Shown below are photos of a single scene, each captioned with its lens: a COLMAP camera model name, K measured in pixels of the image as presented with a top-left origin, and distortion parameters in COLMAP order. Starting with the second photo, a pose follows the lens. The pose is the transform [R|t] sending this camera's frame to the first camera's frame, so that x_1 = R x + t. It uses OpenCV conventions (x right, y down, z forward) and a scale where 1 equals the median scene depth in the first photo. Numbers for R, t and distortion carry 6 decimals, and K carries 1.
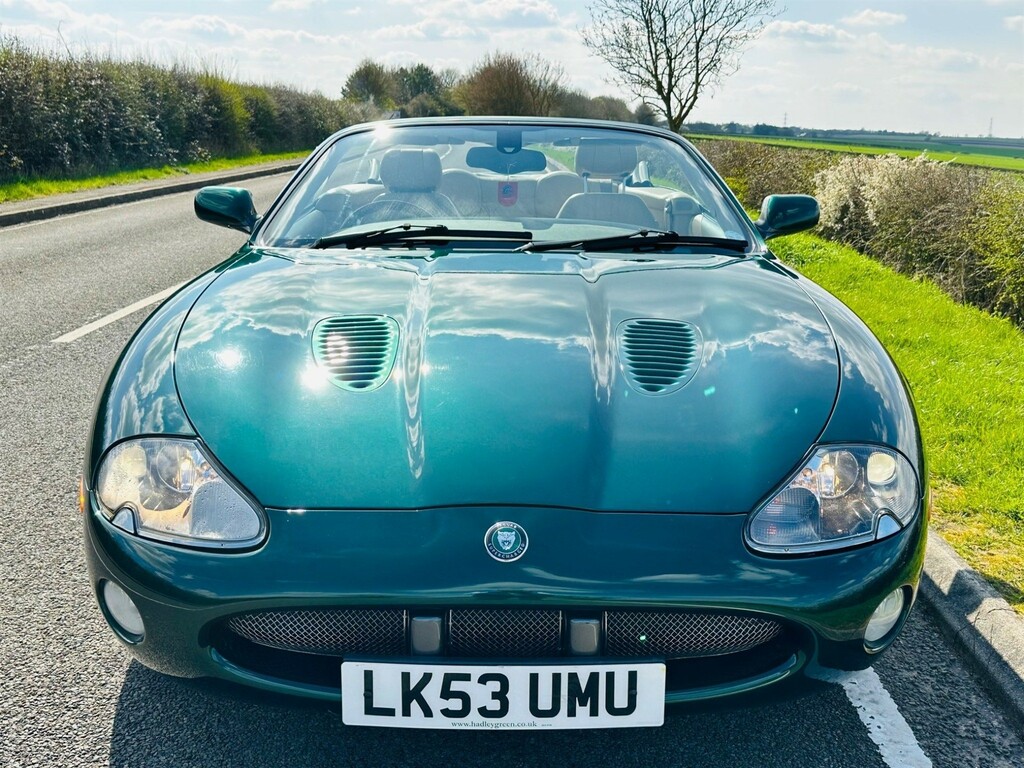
lens RADIAL K [[1068.5, 0, 512.2], [0, 1068.5, 387.1], [0, 0, 1]] dist [0.128874, -0.276024]
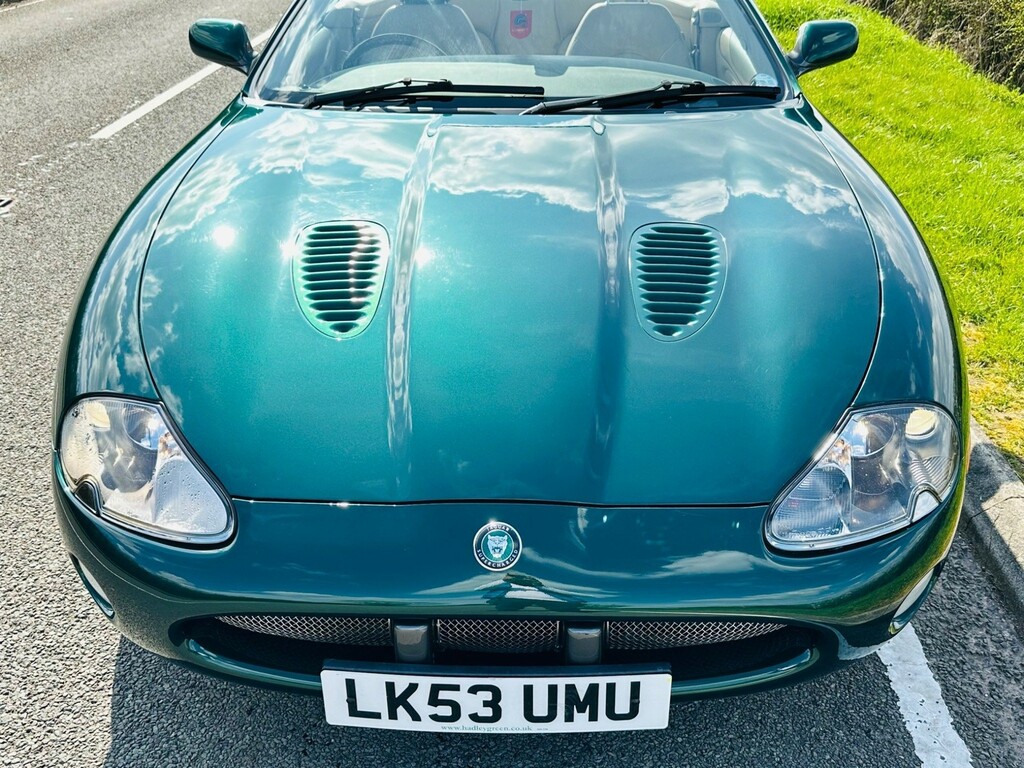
lens RADIAL K [[965.1, 0, 514.5], [0, 965.1, 378.2], [0, 0, 1]] dist [0.103163, -0.203336]
pose [[0.999577, 0.000123, -0.029093, 0.029625], [0.006792, 0.971375, 0.237455, -0.170009], [0.028289, -0.237552, 0.970963, 0.228727]]
